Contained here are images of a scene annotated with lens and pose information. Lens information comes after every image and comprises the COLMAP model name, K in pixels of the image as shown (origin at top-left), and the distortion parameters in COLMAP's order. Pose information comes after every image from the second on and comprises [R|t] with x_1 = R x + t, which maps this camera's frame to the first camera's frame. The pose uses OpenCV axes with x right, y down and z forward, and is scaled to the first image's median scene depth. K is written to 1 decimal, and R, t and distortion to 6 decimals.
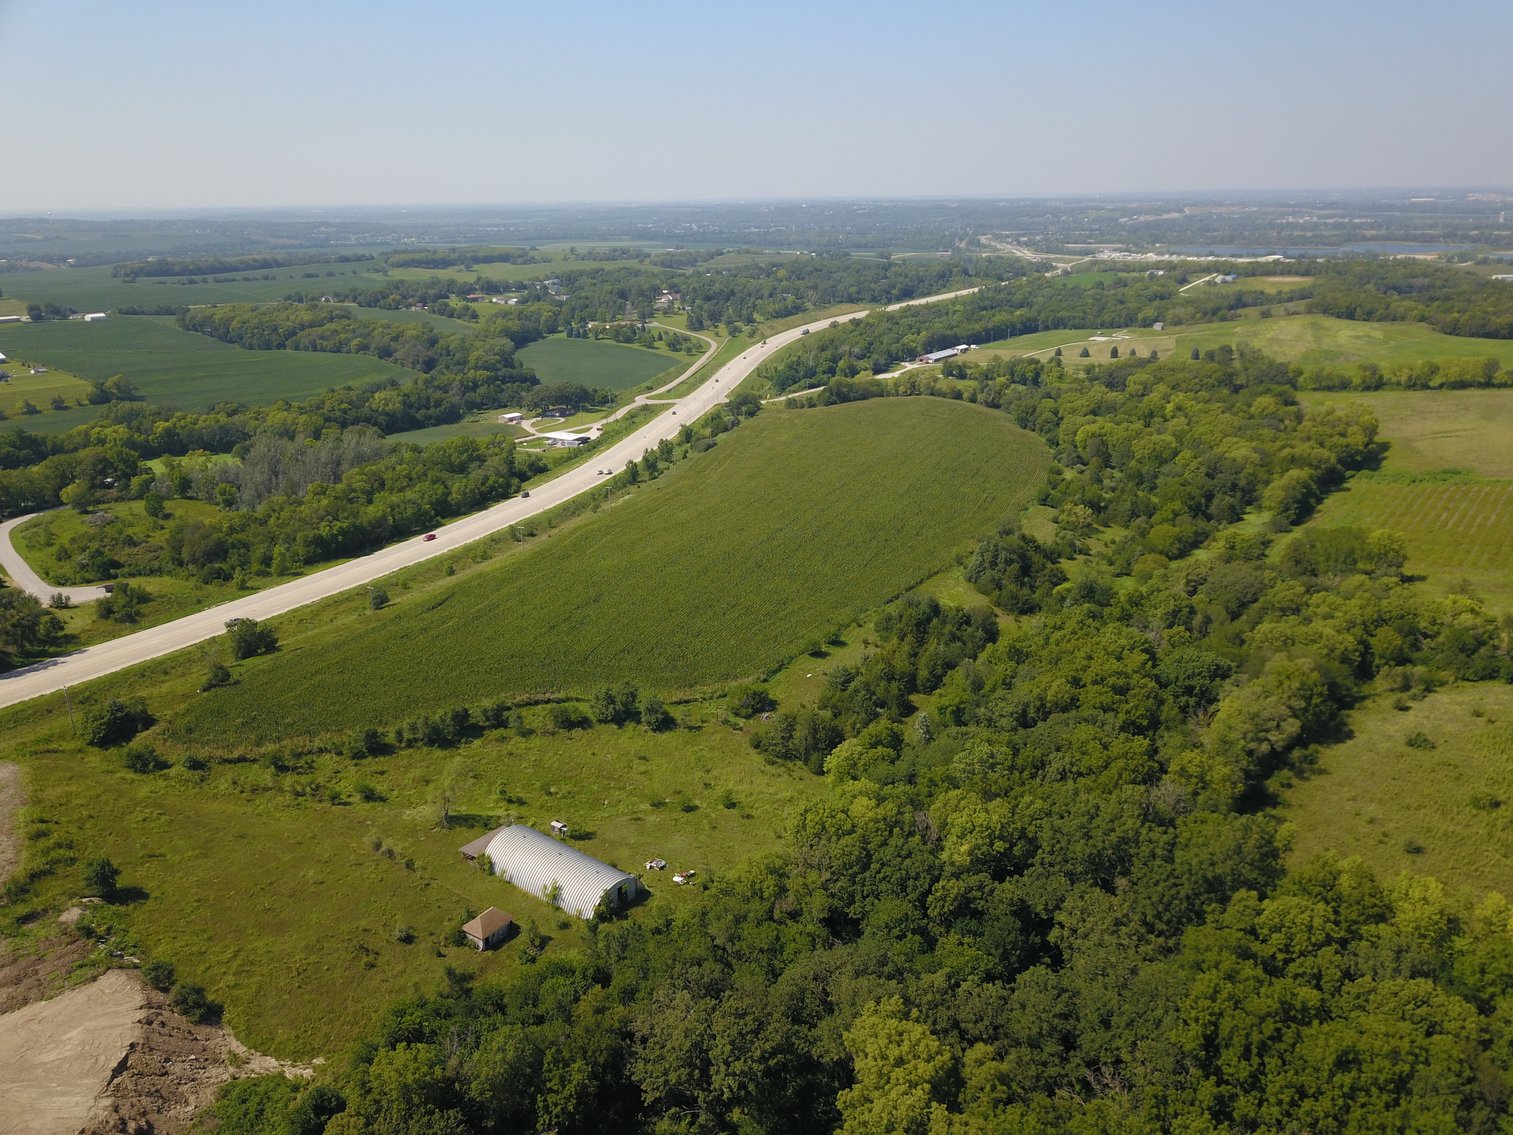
lens RADIAL K [[1156.5, 0, 760.9], [0, 1156.5, 565.0], [0, 0, 1]] dist [0.015254, -0.015003]
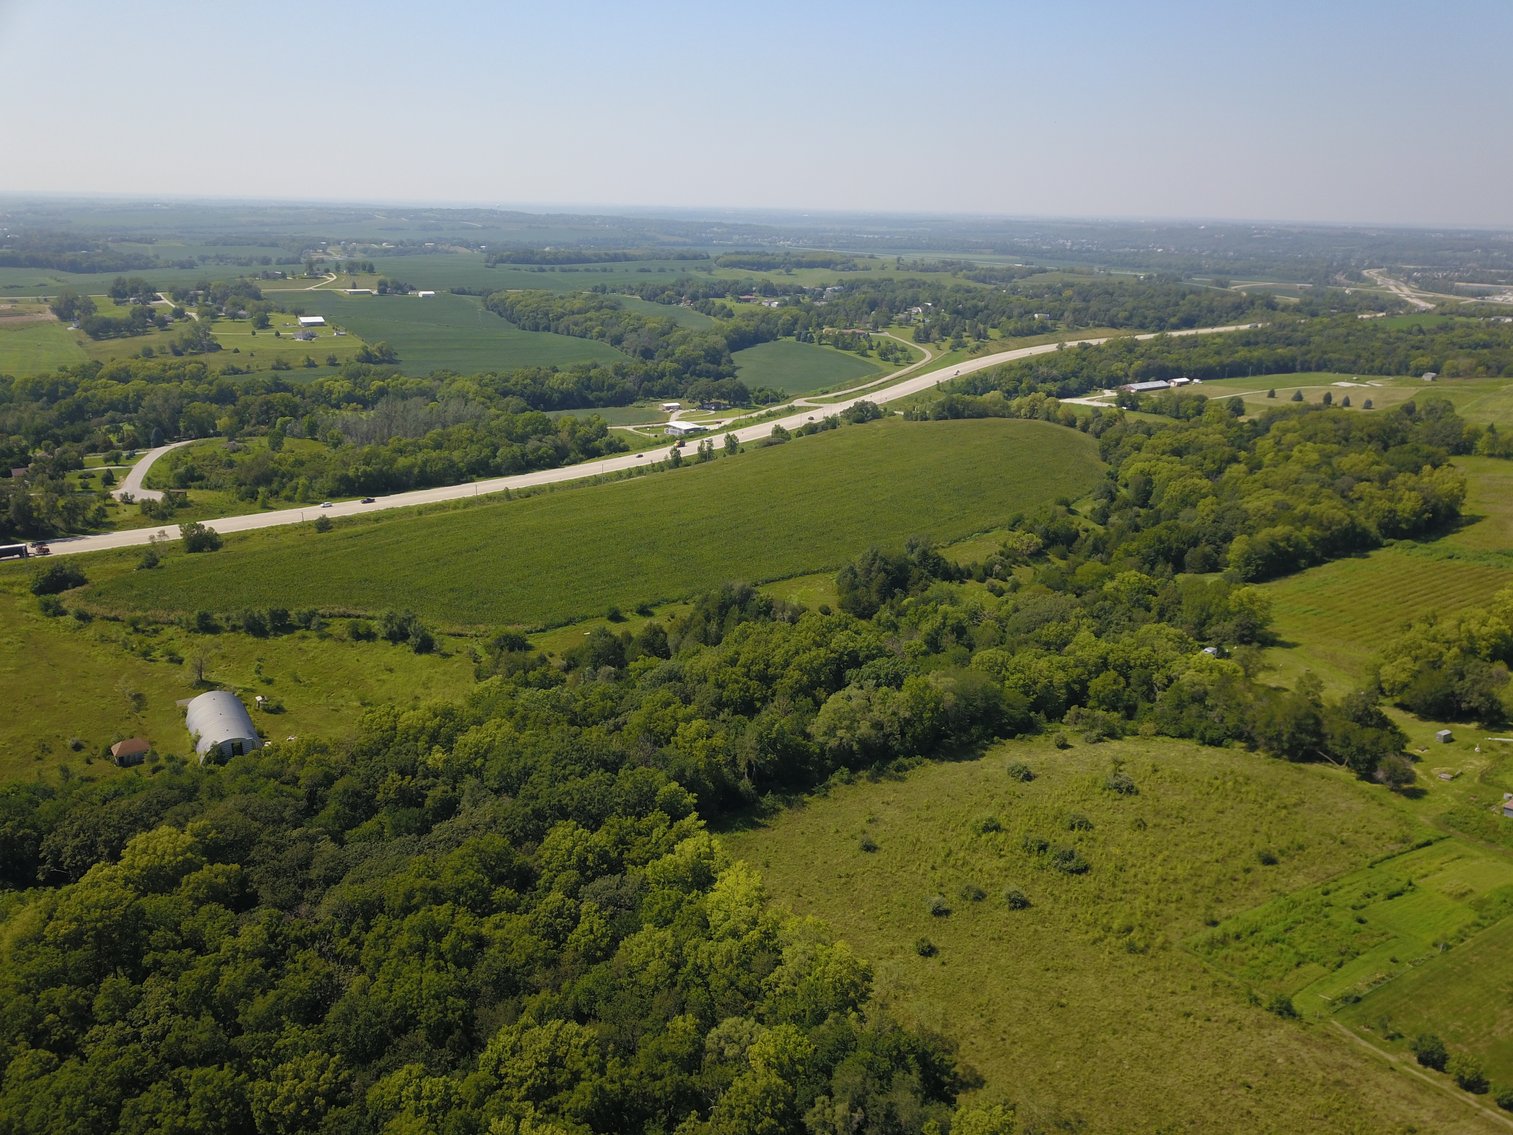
lens RADIAL K [[1156.5, 0, 762.2], [0, 1156.5, 565.0], [0, 0, 1]] dist [0.015254, -0.015003]
pose [[0.943799, 0.132964, -0.302597, 0.236664], [-0.135567, 0.990689, 0.012485, -0.003623], [0.301440, 0.029239, 0.953037, -0.015357]]
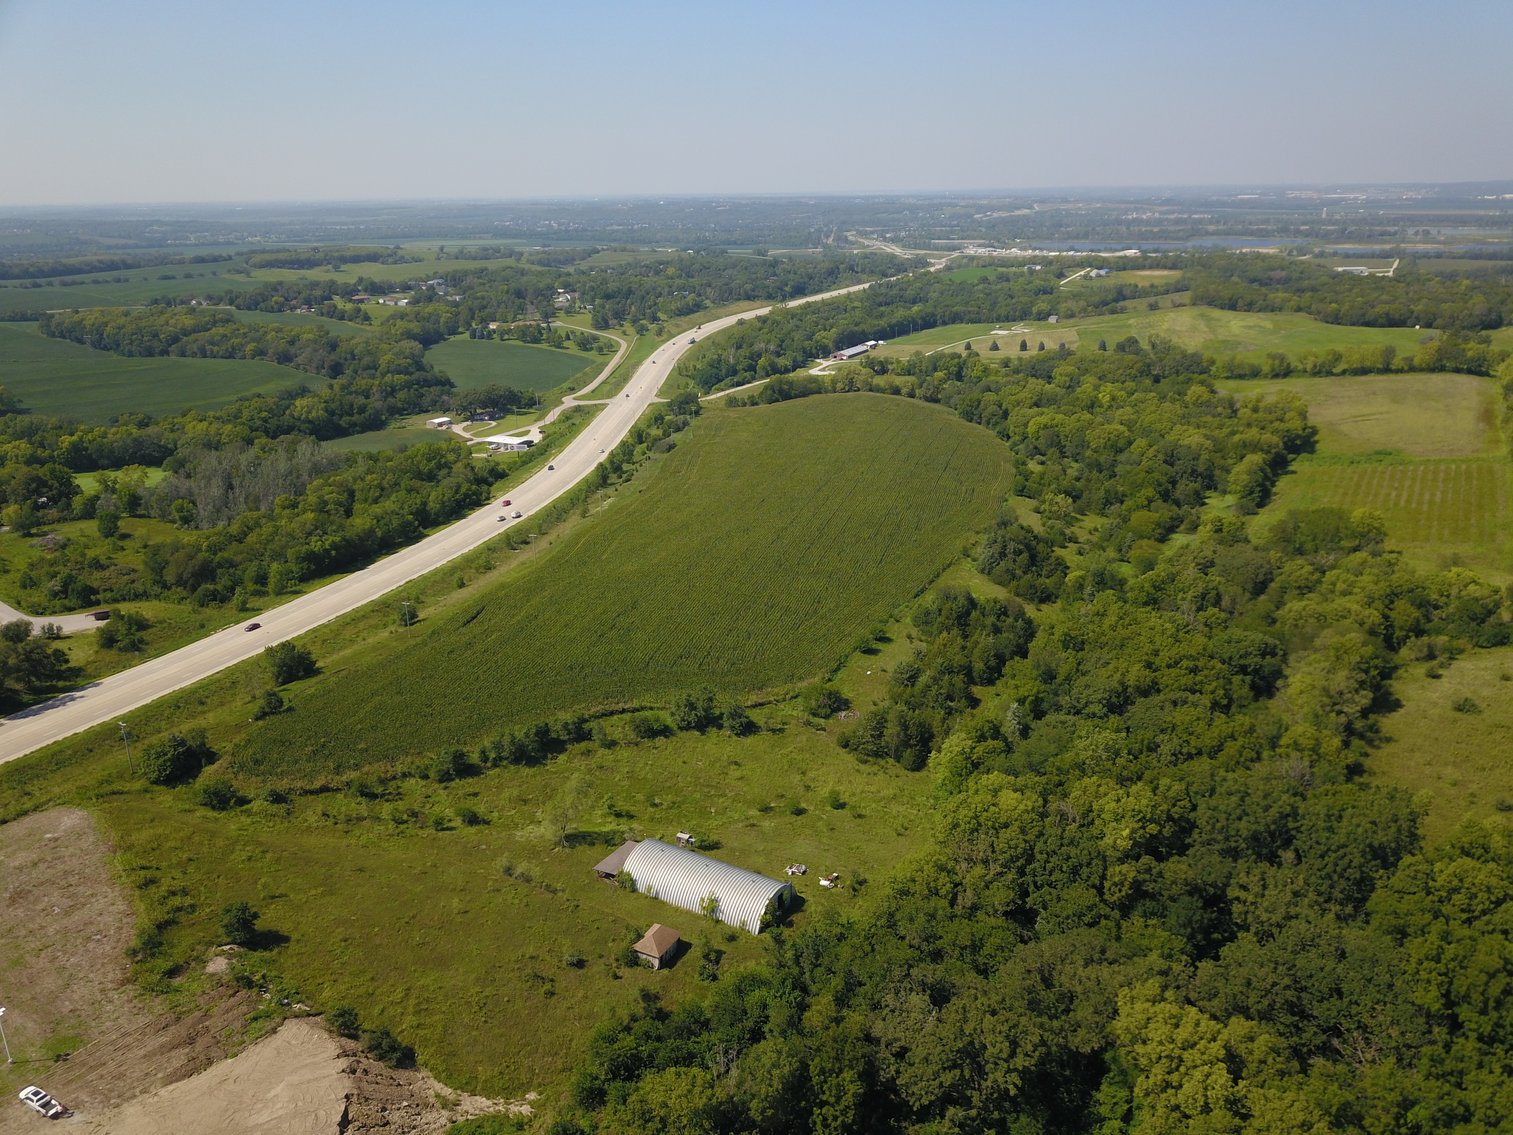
lens RADIAL K [[1156.5, 0, 759.0], [0, 1156.5, 569.6], [0, 0, 1]] dist [0.015254, -0.015003]
pose [[0.992588, -0.038108, 0.115399, -0.072470], [0.037408, 0.999266, 0.008225, -0.002438], [-0.115628, -0.003847, 0.993285, 0.006091]]
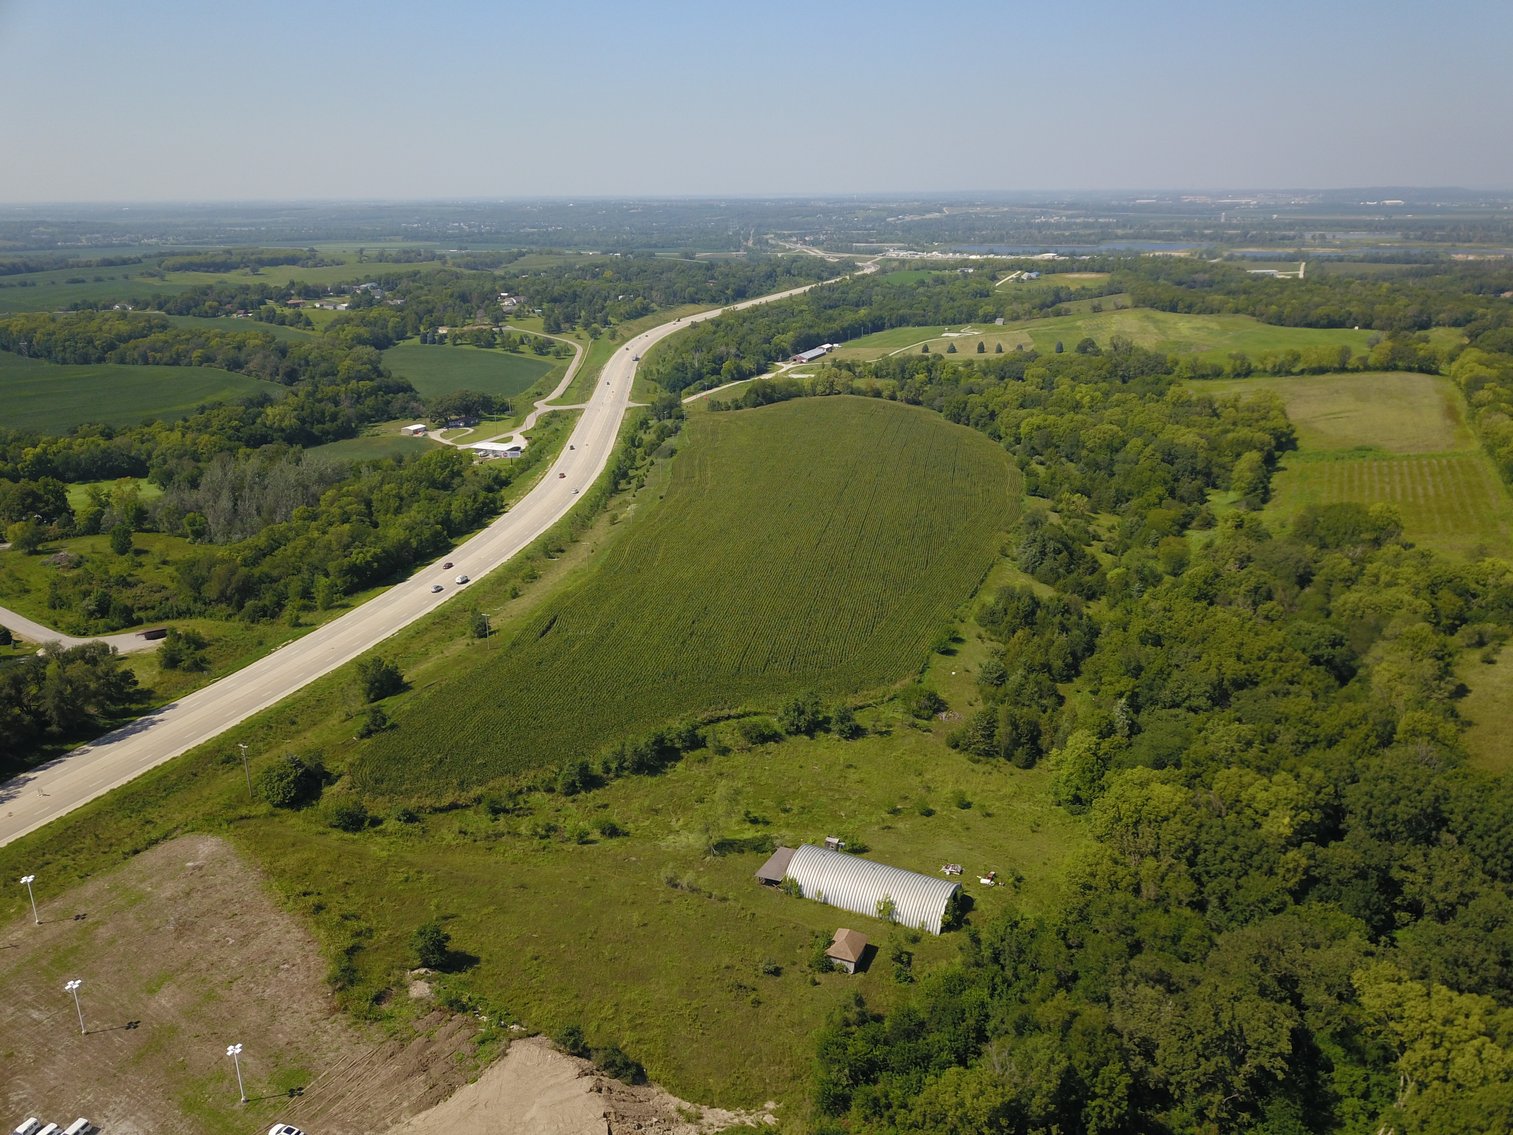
lens RADIAL K [[1156.5, 0, 757.2], [0, 1156.5, 573.0], [0, 0, 1]] dist [0.015254, -0.015003]
pose [[0.980147, -0.058068, 0.189578, -0.137774], [0.056753, 0.998312, 0.012364, -0.006243], [-0.189976, -0.001359, 0.981788, 0.015263]]
